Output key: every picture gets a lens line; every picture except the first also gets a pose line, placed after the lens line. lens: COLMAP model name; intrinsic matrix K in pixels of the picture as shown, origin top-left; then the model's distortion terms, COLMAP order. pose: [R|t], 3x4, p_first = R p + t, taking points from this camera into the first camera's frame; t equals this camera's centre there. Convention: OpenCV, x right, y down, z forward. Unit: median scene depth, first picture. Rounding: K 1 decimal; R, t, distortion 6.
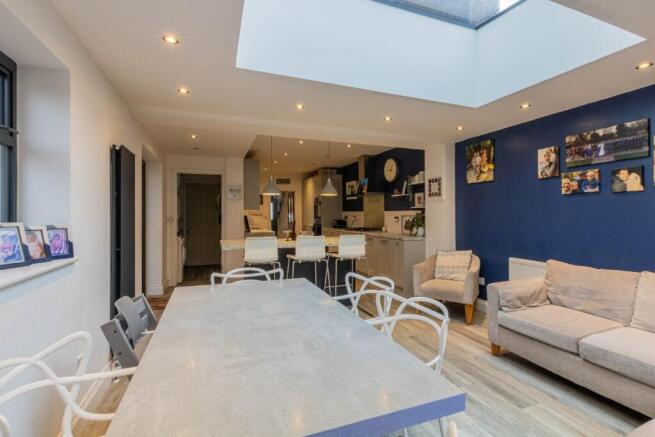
lens RADIAL K [[307.6, 0, 328.9], [0, 307.6, 213.6], [0, 0, 1]] dist [0.001880, -0.000364]
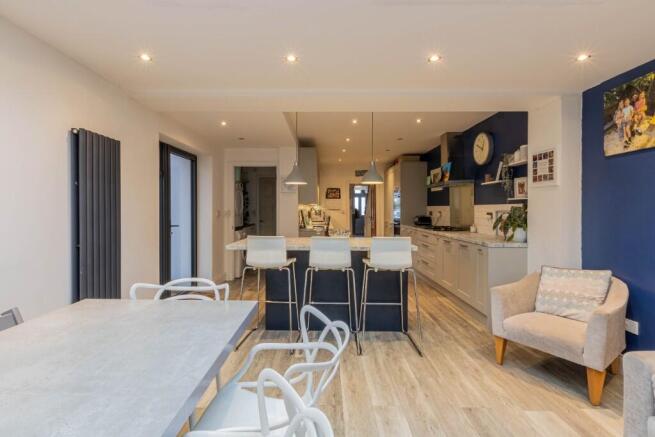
lens RADIAL K [[307.6, 0, 317.3], [0, 307.6, 213.3], [0, 0, 1]] dist [0.001880, -0.000364]
pose [[0.925915, 0.007986, -0.377647, 0.136473], [-0.003167, 0.999905, 0.013379, 0.003949], [0.377718, -0.011192, 0.925853, 0.204064]]
